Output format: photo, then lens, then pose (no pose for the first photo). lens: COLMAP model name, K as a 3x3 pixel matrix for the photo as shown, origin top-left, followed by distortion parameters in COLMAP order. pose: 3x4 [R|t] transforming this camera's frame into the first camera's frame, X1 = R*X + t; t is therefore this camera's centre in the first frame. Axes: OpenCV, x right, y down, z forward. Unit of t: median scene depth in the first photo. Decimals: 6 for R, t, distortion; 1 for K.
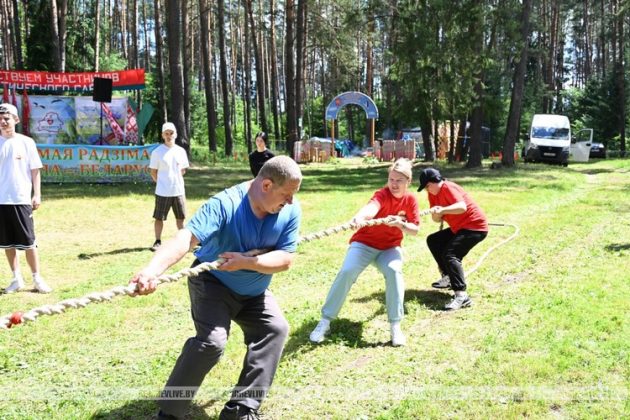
lens RADIAL K [[2702.9, 0, 315.0], [0, 2702.9, 210.0], [0, 0, 1]] dist [0.108376, -6.442310]
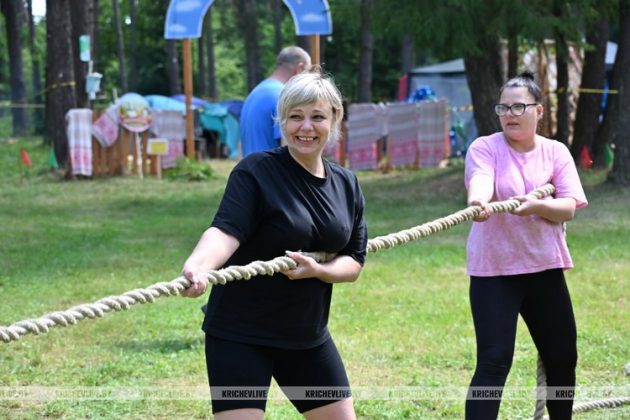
lens RADIAL K [[2702.9, 0, 315.0], [0, 2702.9, 210.0], [0, 0, 1]] dist [0.108376, -6.442310]
pose [[0.999170, -0.011635, -0.039028, 0.034325], [0.011996, 0.999887, 0.009024, -0.016182], [0.038919, -0.009485, 0.999197, 0.692646]]
